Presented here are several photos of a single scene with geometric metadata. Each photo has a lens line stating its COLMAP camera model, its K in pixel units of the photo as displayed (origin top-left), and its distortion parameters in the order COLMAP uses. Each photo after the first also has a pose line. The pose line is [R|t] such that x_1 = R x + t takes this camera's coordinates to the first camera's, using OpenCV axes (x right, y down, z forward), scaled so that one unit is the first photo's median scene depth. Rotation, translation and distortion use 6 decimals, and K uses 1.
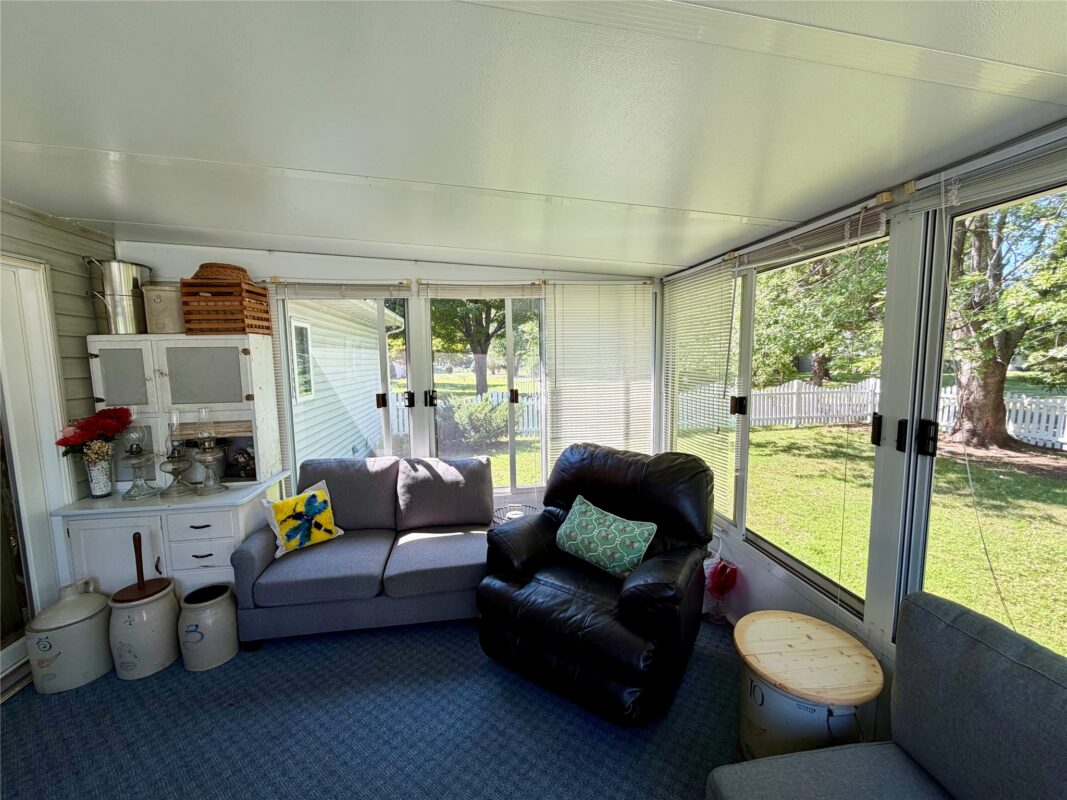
lens RADIAL K [[425.4, 0, 533.5], [0, 425.4, 400.0], [0, 0, 1]] dist [-0.000211, -0.000067]
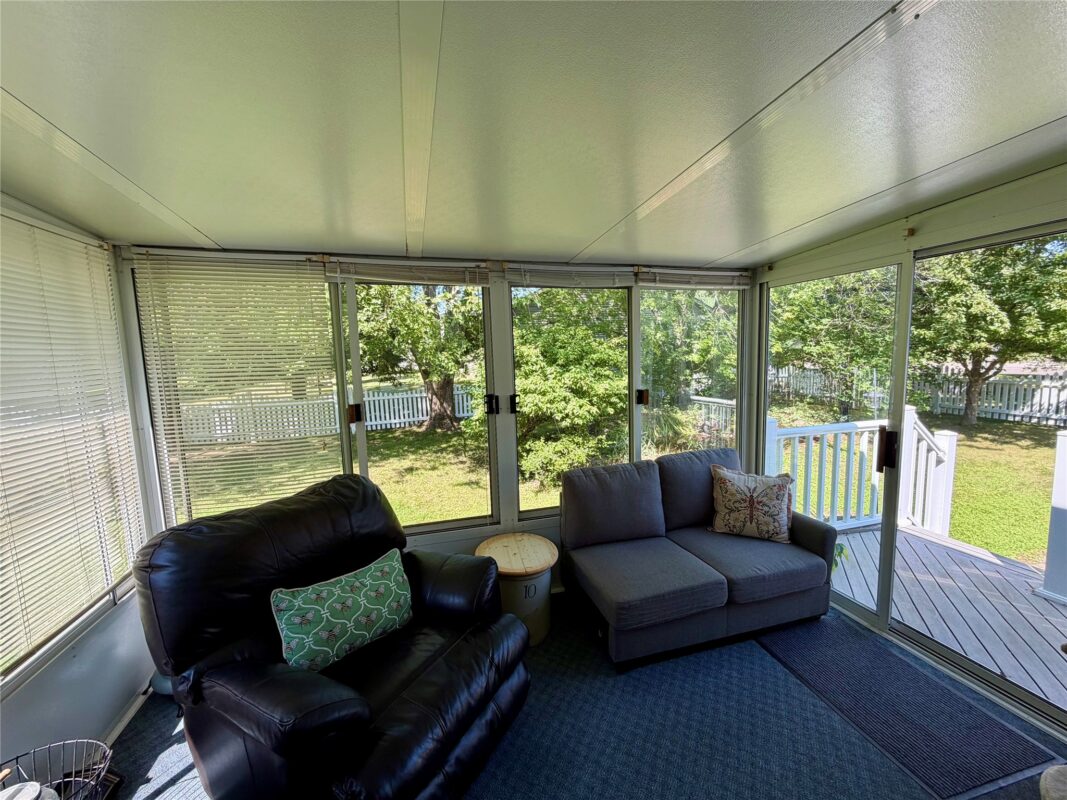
lens RADIAL K [[425.4, 0, 533.5], [0, 425.4, 400.0], [0, 0, 1]] dist [-0.000211, -0.000067]
pose [[-0.132059, -0.082109, 0.987835, -0.559014], [0.133630, 0.985991, 0.099820, -0.062246], [-0.982193, 0.145187, -0.119236, 0.705855]]
